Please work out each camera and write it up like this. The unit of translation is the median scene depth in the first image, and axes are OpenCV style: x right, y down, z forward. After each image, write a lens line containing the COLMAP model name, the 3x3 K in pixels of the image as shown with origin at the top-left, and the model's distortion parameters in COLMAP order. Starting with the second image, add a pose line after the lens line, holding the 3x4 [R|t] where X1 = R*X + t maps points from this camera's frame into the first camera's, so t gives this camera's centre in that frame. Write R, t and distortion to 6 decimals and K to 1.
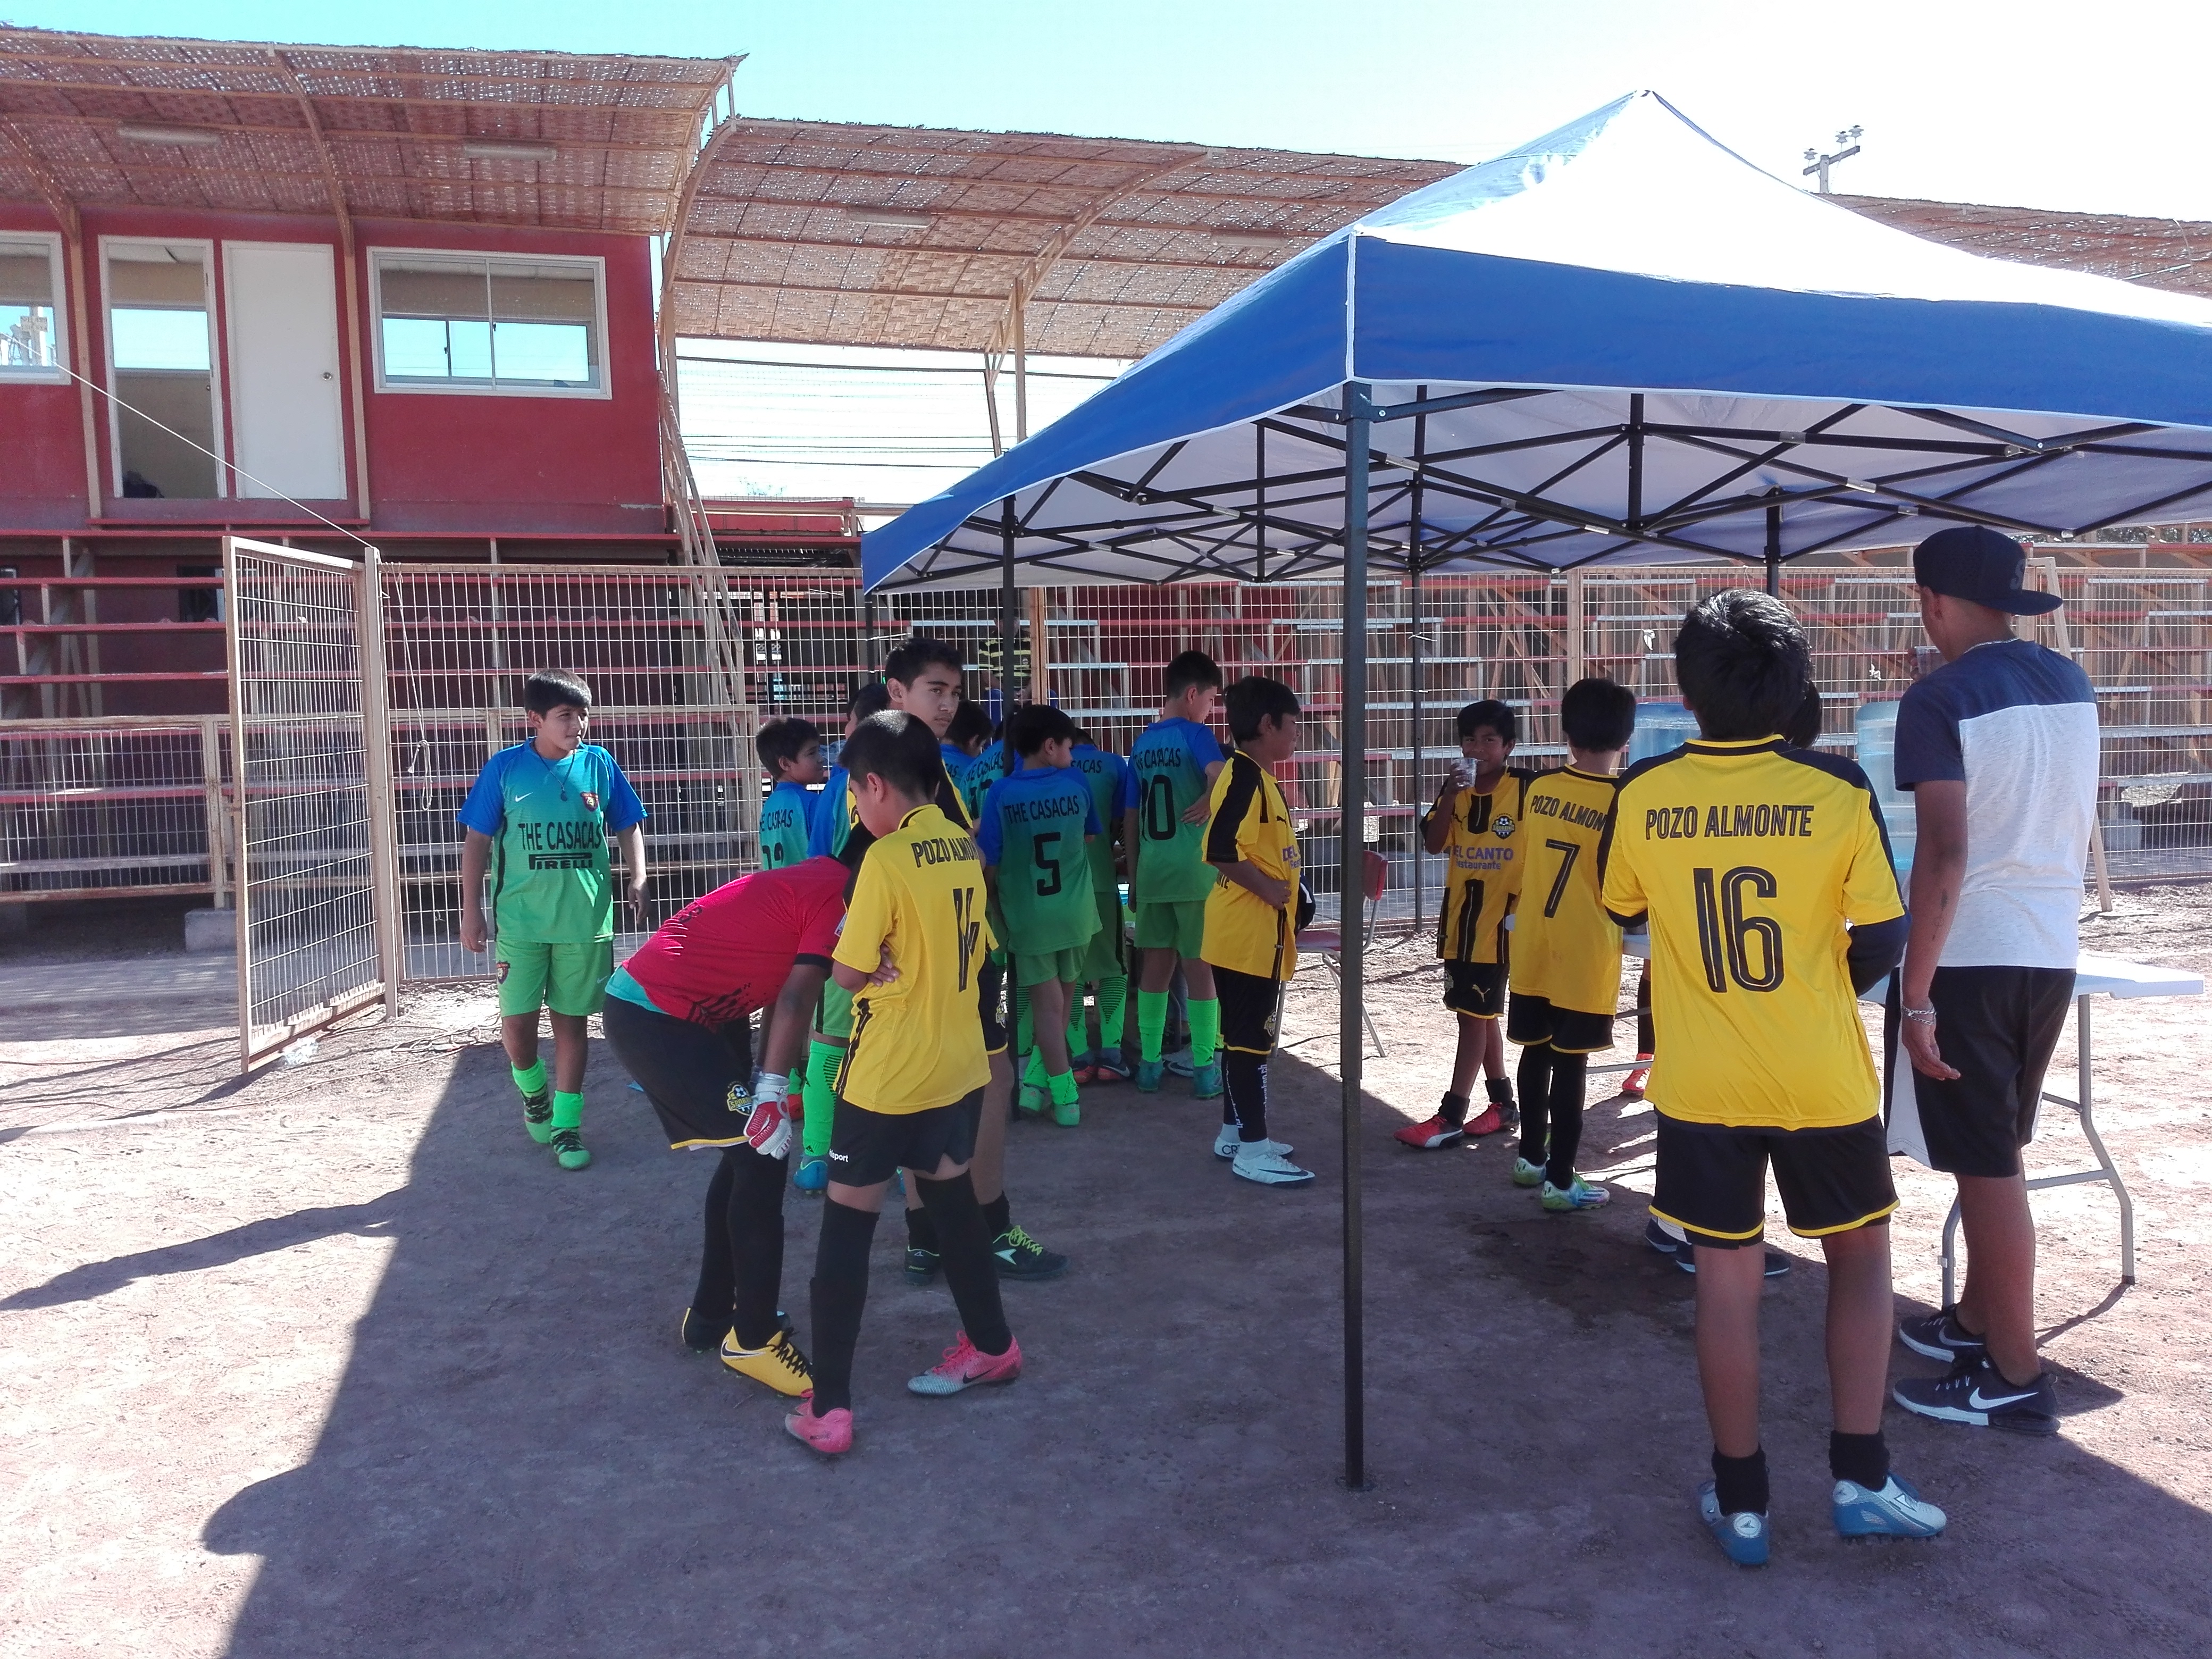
lens RADIAL K [[1766.5, 0, 1106.4], [0, 1766.5, 833.0], [0, 0, 1]] dist [0.003010, -0.044028]
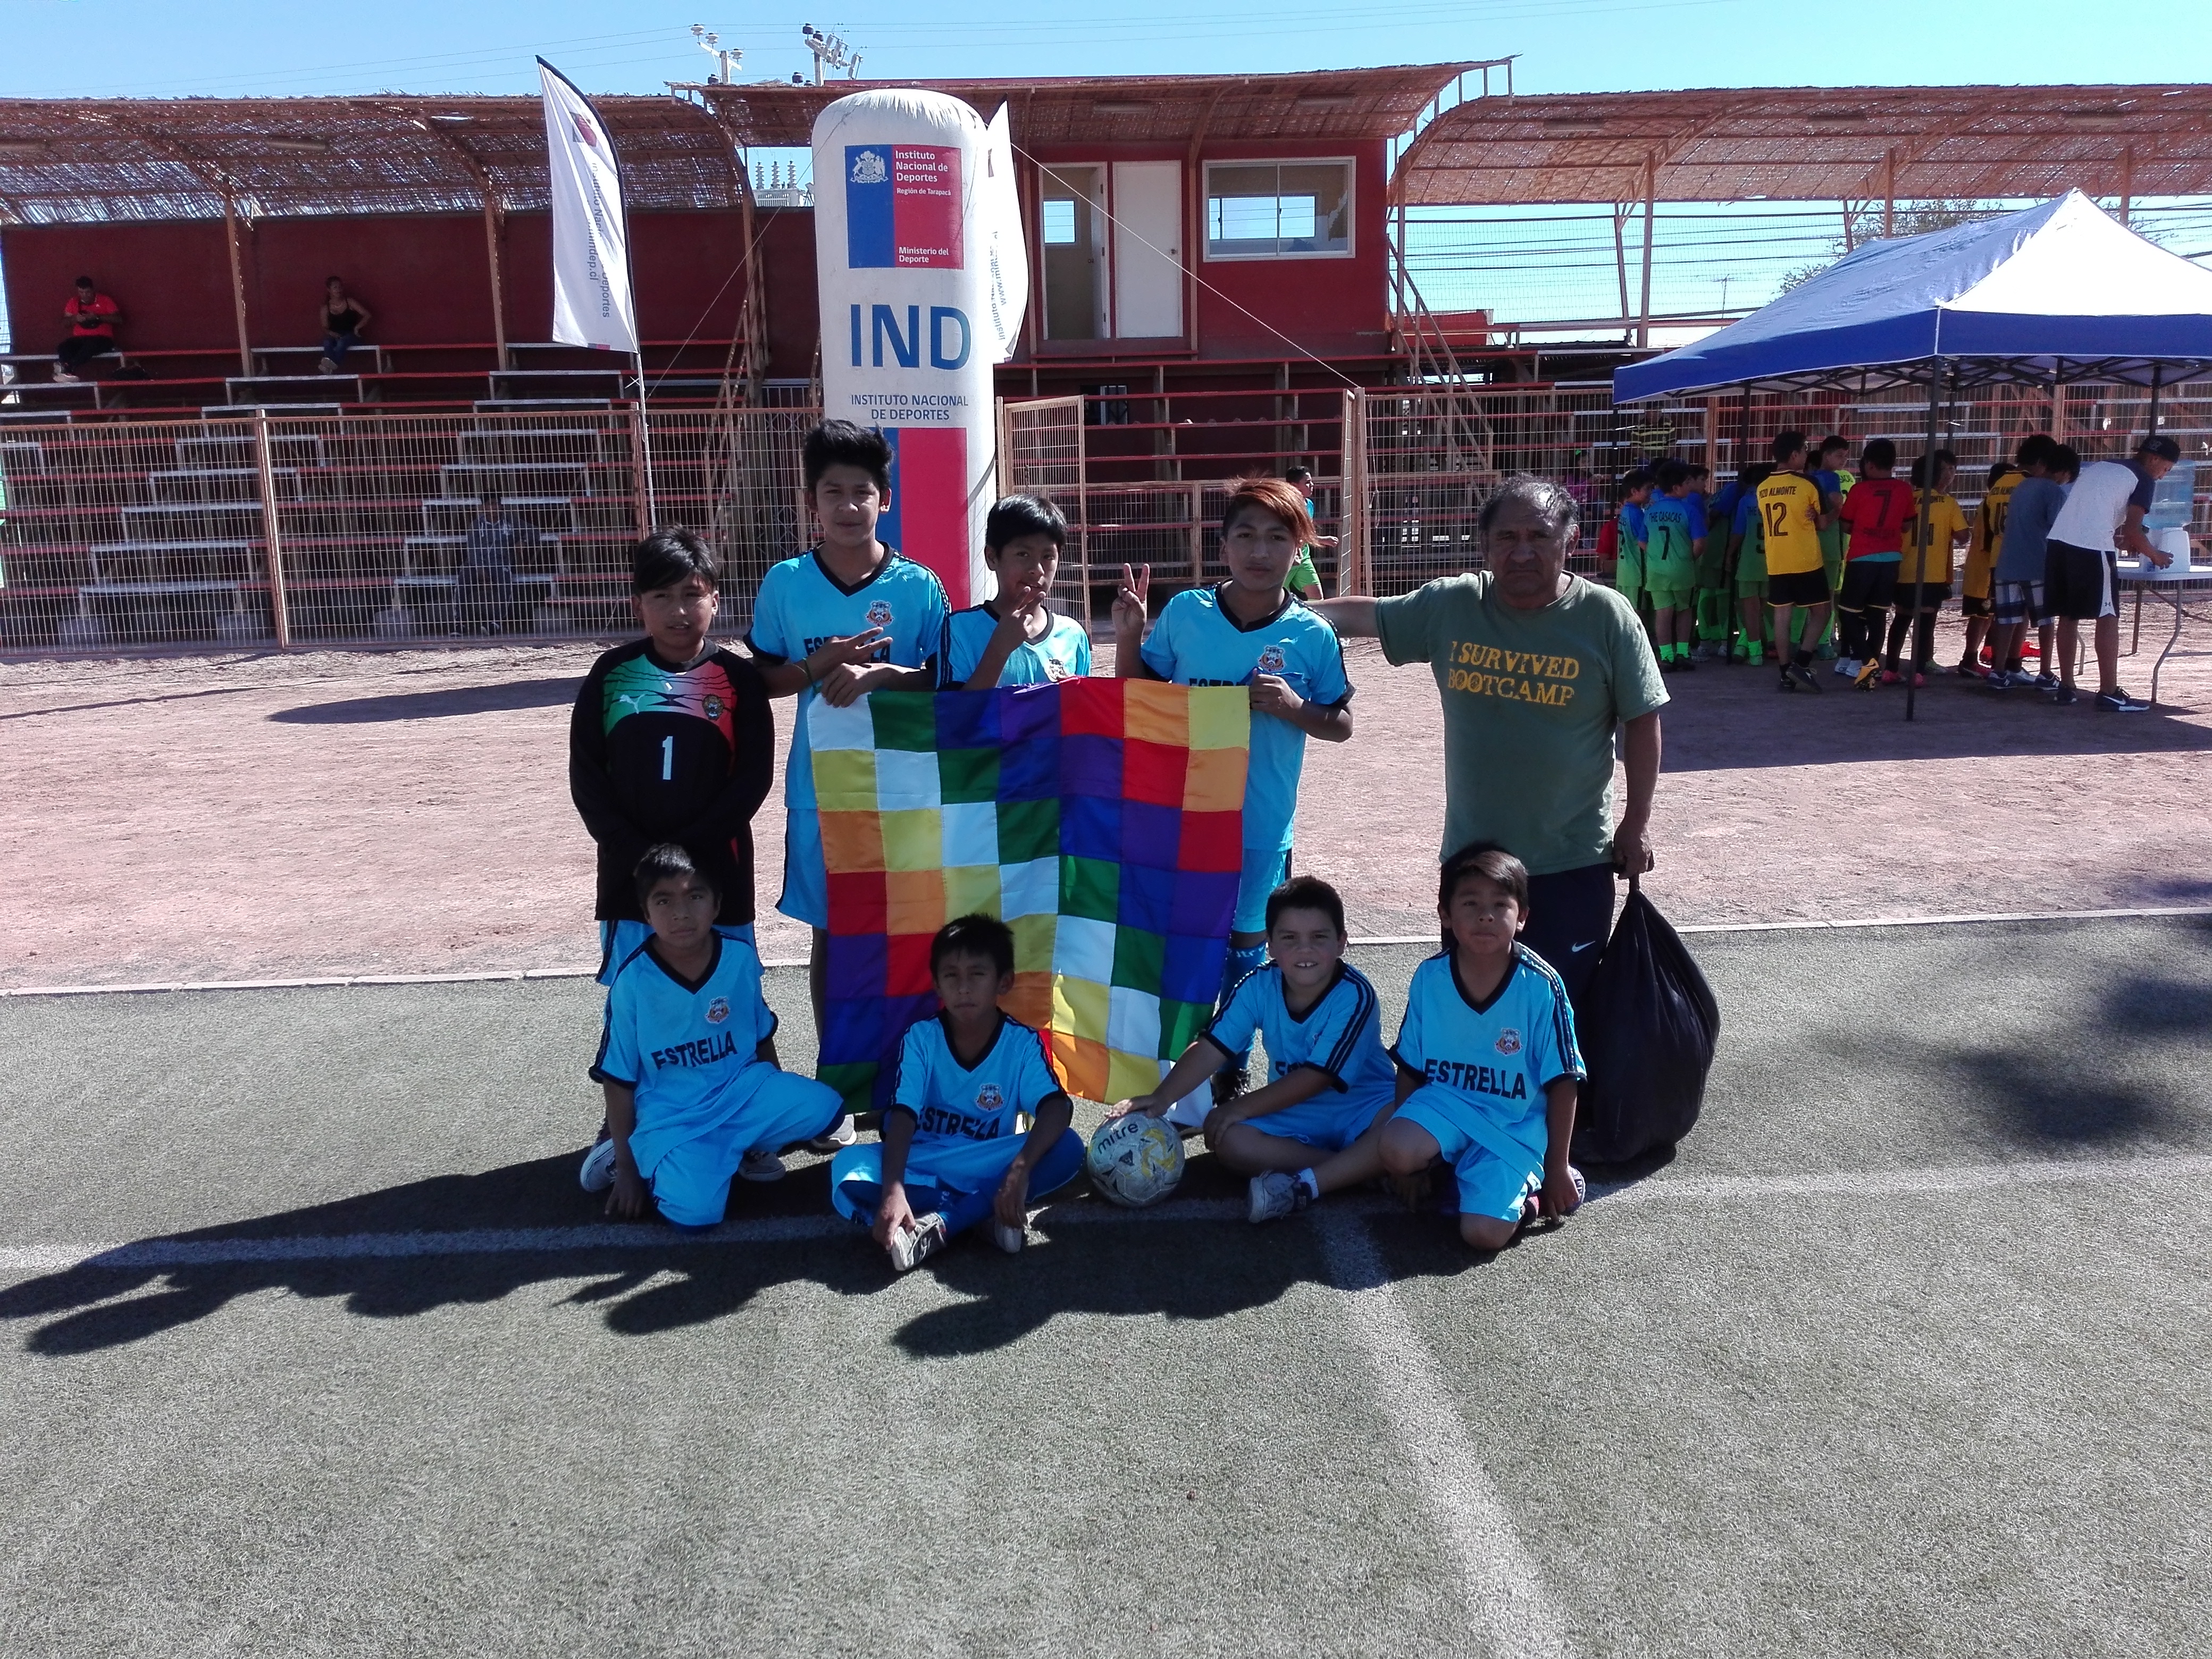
lens RADIAL K [[1766.5, 0, 1105.4], [0, 1766.5, 830.5], [0, 0, 1]] dist [0.003010, -0.044028]
pose [[0.965125, 0.041243, -0.258519, -0.087965], [-0.009355, 0.992315, 0.123386, 0.043747], [0.261621, -0.116664, 0.958094, -0.498859]]
